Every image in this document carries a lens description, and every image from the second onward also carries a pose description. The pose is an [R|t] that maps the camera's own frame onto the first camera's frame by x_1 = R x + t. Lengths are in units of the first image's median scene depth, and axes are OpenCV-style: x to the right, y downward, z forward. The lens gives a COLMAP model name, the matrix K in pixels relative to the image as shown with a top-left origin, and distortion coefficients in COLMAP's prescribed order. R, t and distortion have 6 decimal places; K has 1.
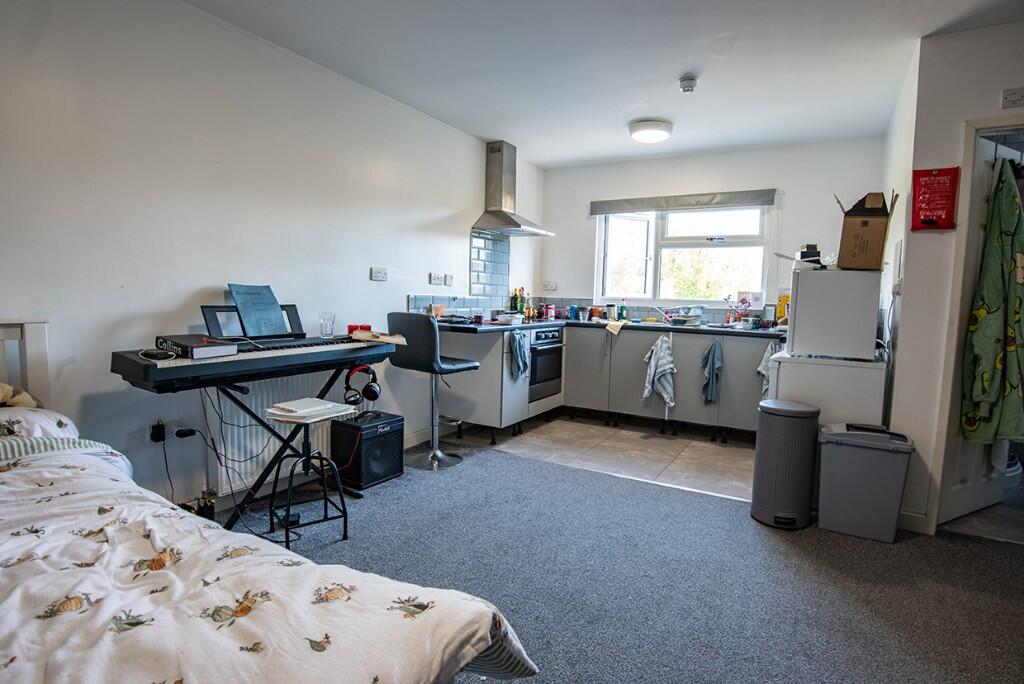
lens RADIAL K [[531.5, 0, 518.3], [0, 531.5, 343.3], [0, 0, 1]] dist [-0.058279, 0.032598]
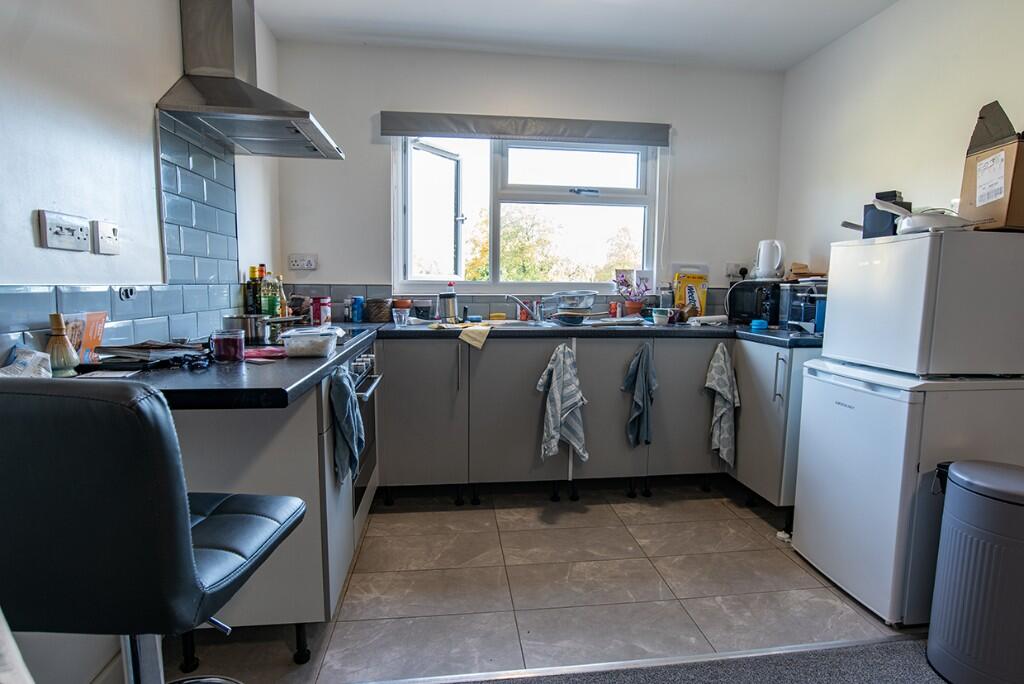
lens RADIAL K [[531.5, 0, 518.3], [0, 531.5, 343.3], [0, 0, 1]] dist [-0.058279, 0.032598]
pose [[0.789321, -0.086118, 0.607911, -0.121875], [0.065161, 0.996272, 0.056529, -0.050437], [-0.610513, -0.005008, 0.791991, 0.536418]]
